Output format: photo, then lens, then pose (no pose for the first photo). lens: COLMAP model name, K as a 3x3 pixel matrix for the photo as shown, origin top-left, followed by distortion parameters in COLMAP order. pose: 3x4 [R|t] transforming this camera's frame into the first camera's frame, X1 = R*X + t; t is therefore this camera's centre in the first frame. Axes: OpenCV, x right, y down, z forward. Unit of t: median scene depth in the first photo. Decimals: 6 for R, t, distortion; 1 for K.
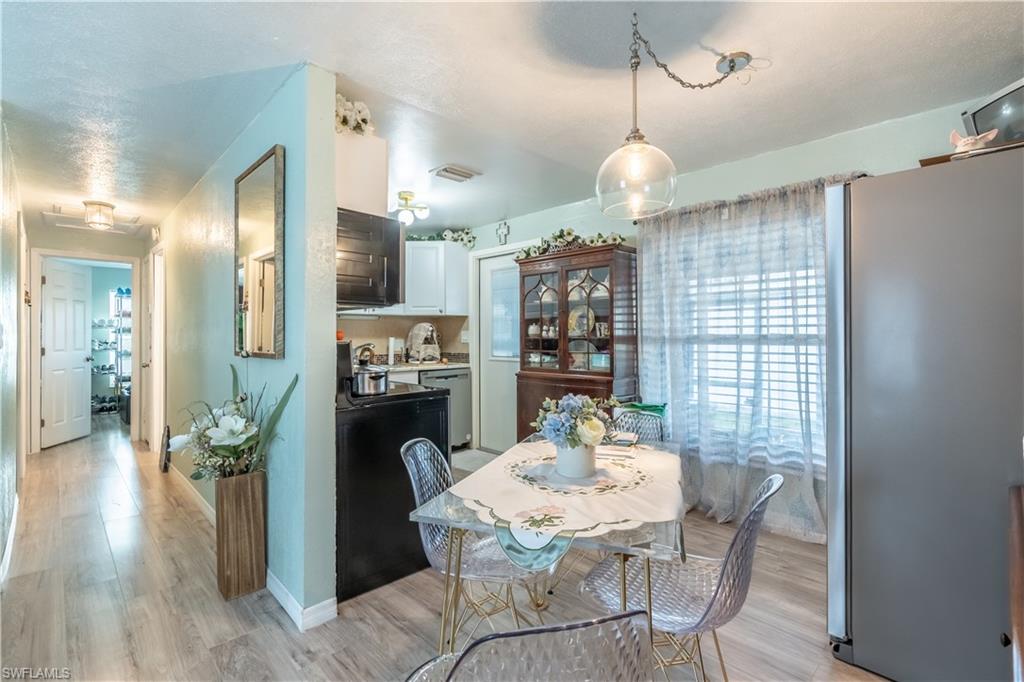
lens RADIAL K [[473.0, 0, 511.7], [0, 473.0, 338.1], [0, 0, 1]] dist [-0.002948, 0.002158]
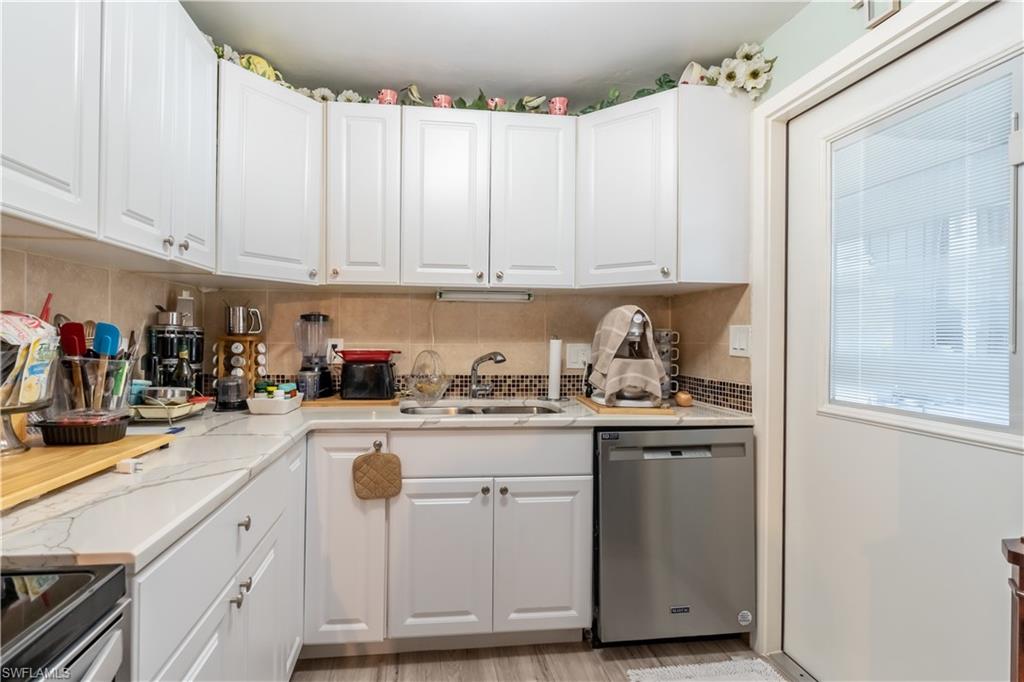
lens RADIAL K [[473.0, 0, 478.8], [0, 473.0, 330.2], [0, 0, 1]] dist [-0.002948, 0.002158]
pose [[0.794730, 0.009538, -0.606888, -0.036631], [-0.015033, 0.999879, -0.003972, -0.006870], [0.606777, 0.012280, 0.794778, 0.597279]]
